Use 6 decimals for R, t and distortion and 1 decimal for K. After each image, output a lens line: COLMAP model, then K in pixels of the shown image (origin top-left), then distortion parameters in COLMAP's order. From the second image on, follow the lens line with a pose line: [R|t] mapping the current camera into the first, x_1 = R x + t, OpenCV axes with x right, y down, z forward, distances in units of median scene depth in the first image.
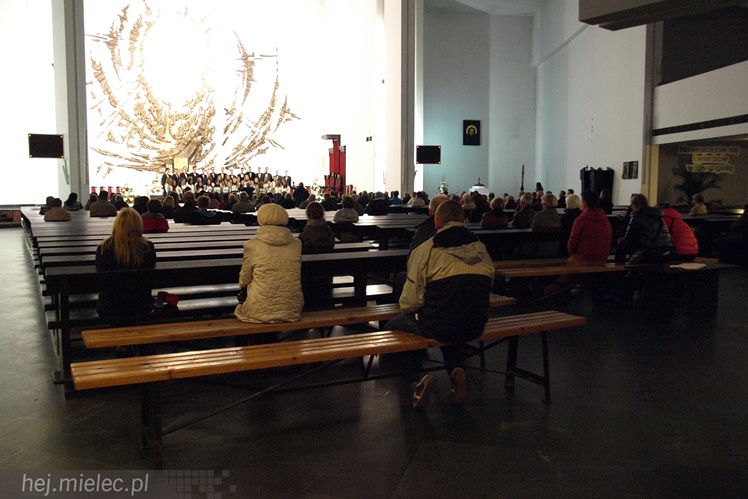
lens RADIAL K [[672.5, 0, 385.4], [0, 672.5, 252.0], [0, 0, 1]] dist [-0.095684, 0.144690]
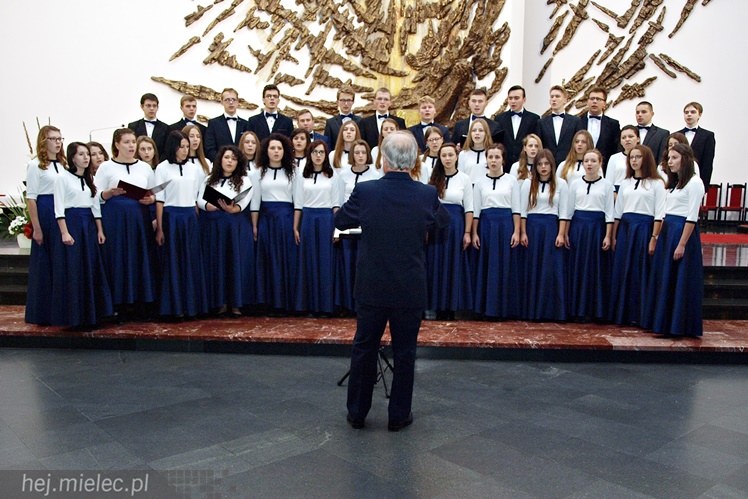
lens RADIAL K [[690.4, 0, 390.7], [0, 690.4, 277.8], [0, 0, 1]] dist [-0.088272, 0.142876]
pose [[0.839053, 0.079908, -0.538150, -0.089622], [-0.063285, 0.996775, 0.049337, -0.059736], [0.540357, -0.007340, 0.841404, 0.633500]]
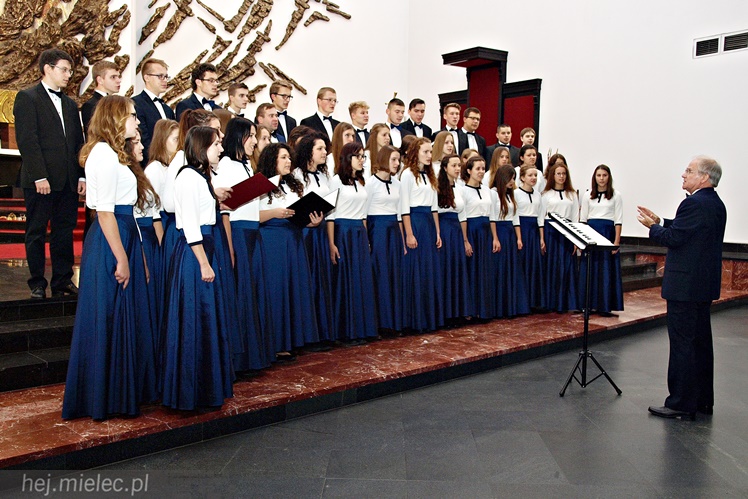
lens RADIAL K [[715.5, 0, 373.1], [0, 715.5, 259.8], [0, 0, 1]] dist [-0.063387, 0.099029]
pose [[0.973485, 0.006986, 0.228646, -0.214760], [-0.005341, 0.999955, -0.007816, -0.057237], [-0.228690, 0.006388, 0.973478, 0.616791]]
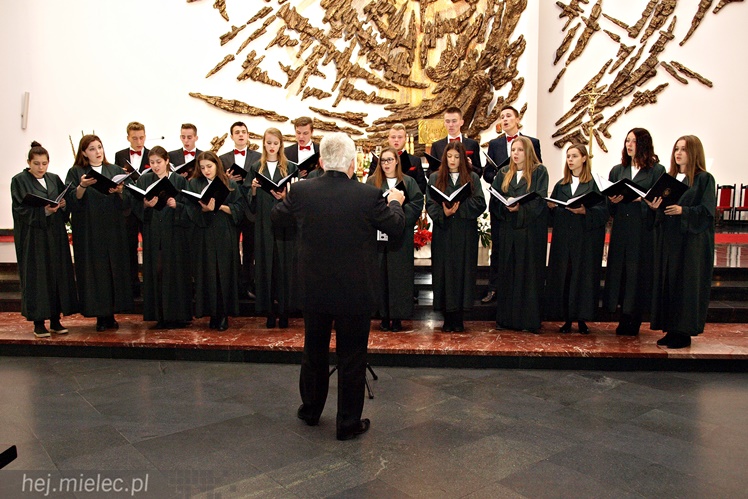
lens RADIAL K [[632.7, 0, 376.4], [0, 632.7, 263.1], [0, 0, 1]] dist [-0.100102, 0.140190]
pose [[0.813965, 0.060591, -0.577745, -0.102008], [-0.052257, 0.998151, 0.031057, -0.060321], [0.578558, 0.004912, 0.815626, 0.642662]]
